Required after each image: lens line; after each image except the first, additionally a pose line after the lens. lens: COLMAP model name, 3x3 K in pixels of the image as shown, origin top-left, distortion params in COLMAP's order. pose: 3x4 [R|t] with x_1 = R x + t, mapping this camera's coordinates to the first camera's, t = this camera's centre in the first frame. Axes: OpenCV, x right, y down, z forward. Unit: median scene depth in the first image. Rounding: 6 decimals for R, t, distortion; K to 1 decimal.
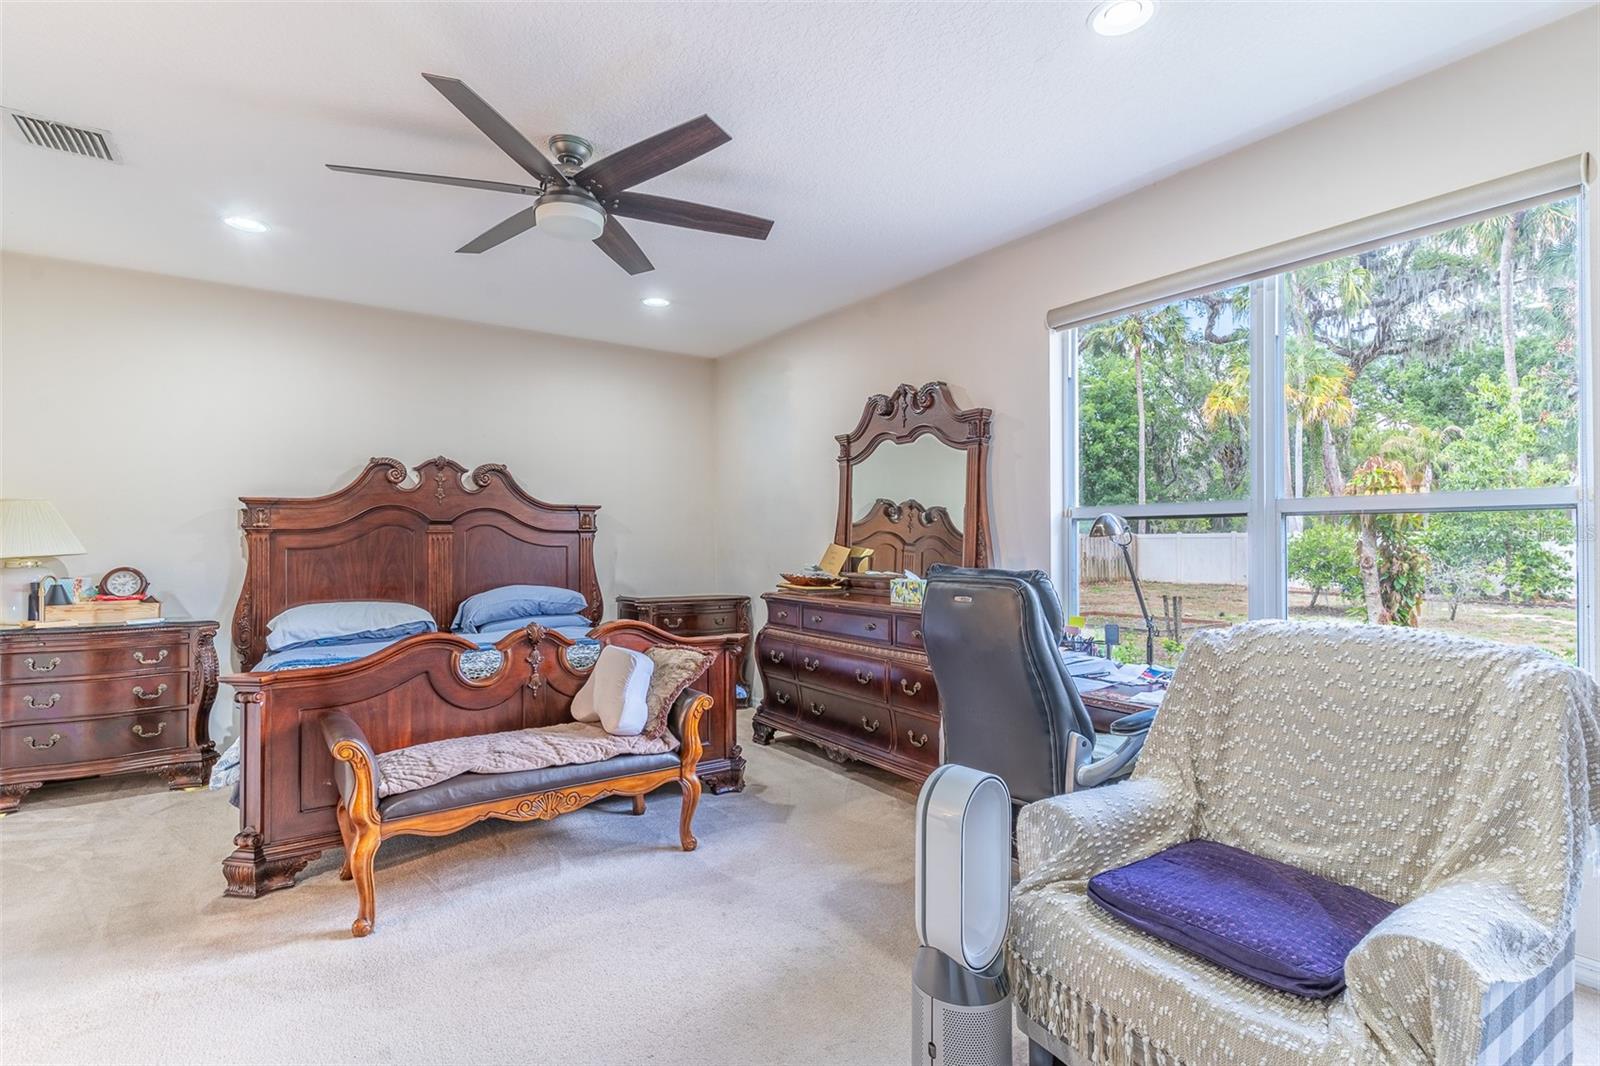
lens RADIAL K [[768.7, 0, 794.6], [0, 768.7, 532.8], [0, 0, 1]] dist [0.002723, 0.002020]
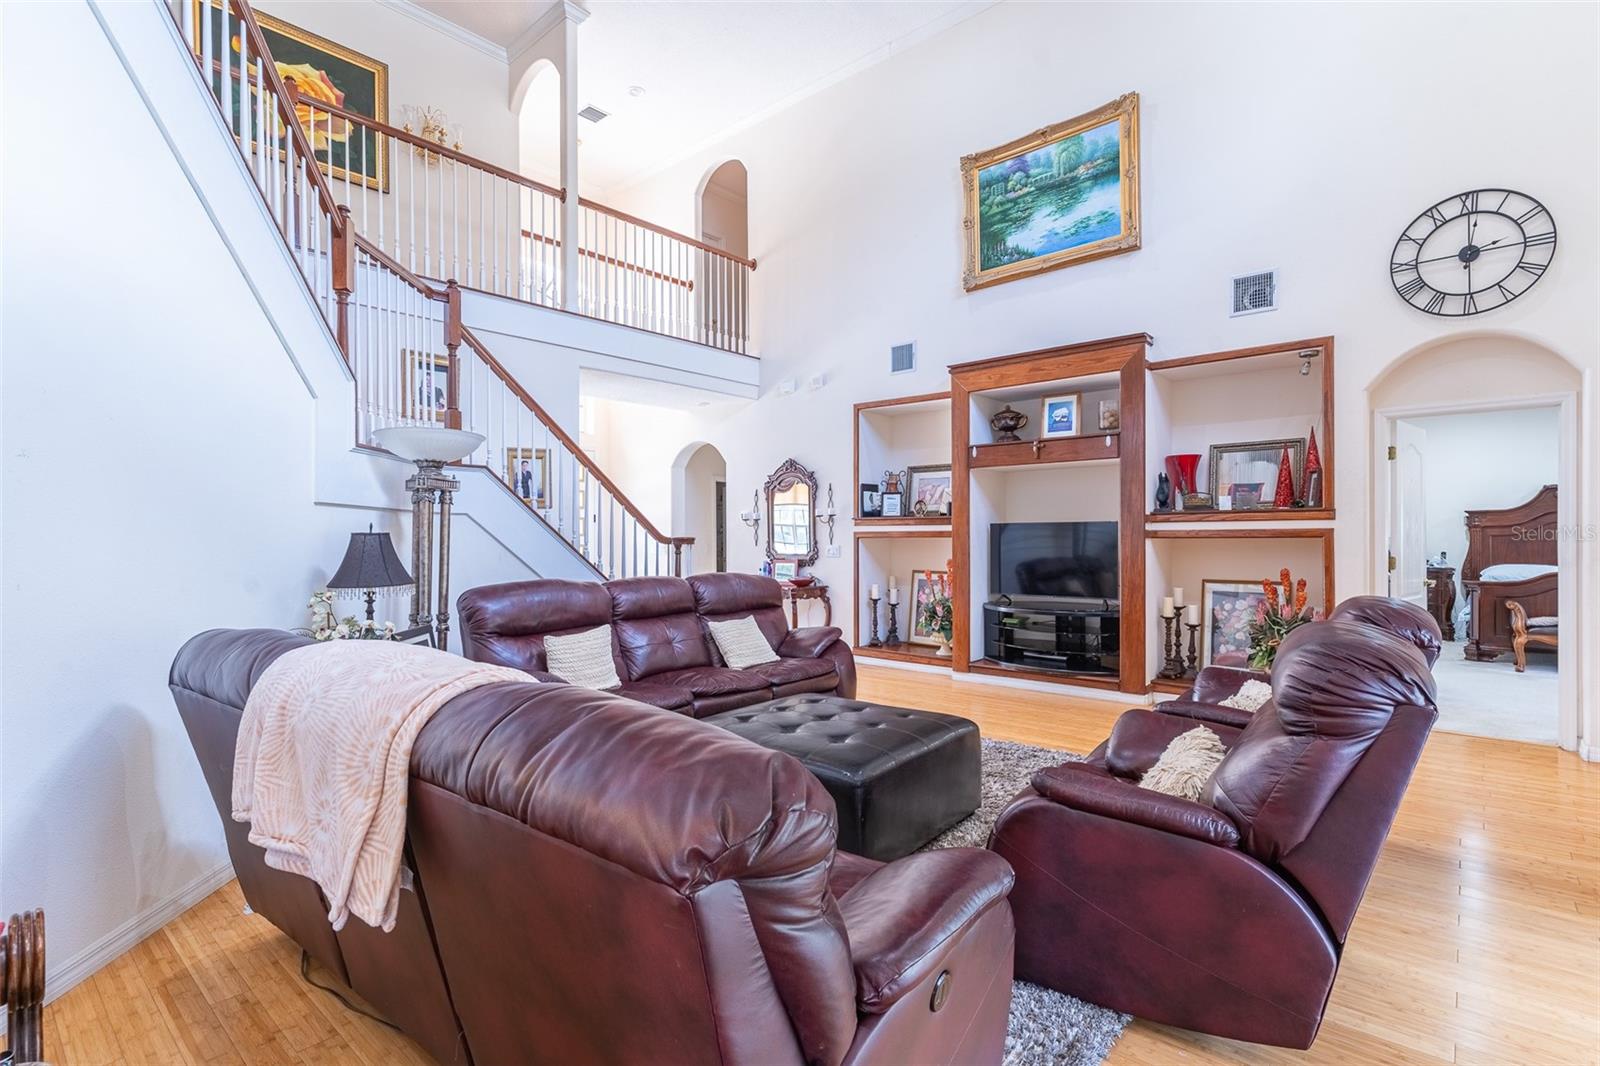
lens RADIAL K [[768.7, 0, 794.6], [0, 768.7, 532.8], [0, 0, 1]] dist [0.002723, 0.002020]
pose [[0.243061, -0.000214, -0.970011, 0.887815], [0.007874, 0.999967, 0.001752, -0.004262], [0.969979, -0.008064, 0.243054, -1.304793]]
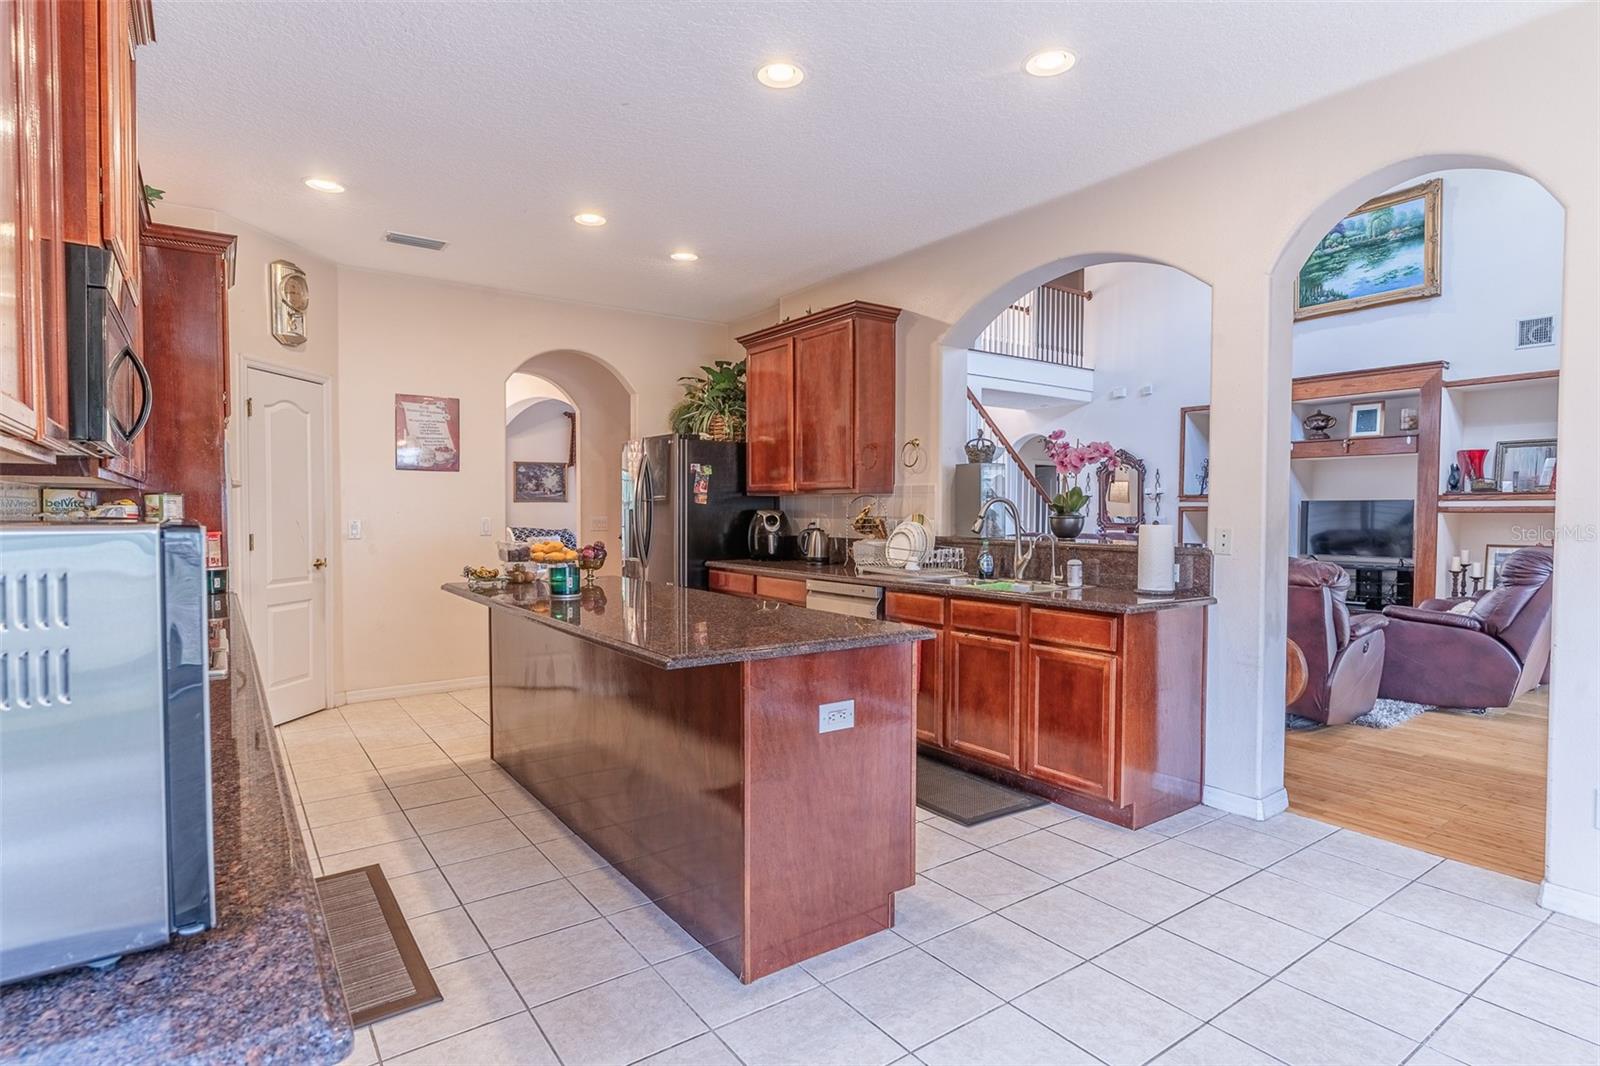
lens RADIAL K [[821.2, 0, 800.0], [0, 821.2, 533.0], [0, 0, 1]] dist [0.000564, 0.001139]
pose [[0.018334, 0.032555, -0.999302, 4.901346], [0.001422, 0.999468, 0.032586, -0.006689], [0.999831, -0.002018, 0.018278, -4.587720]]
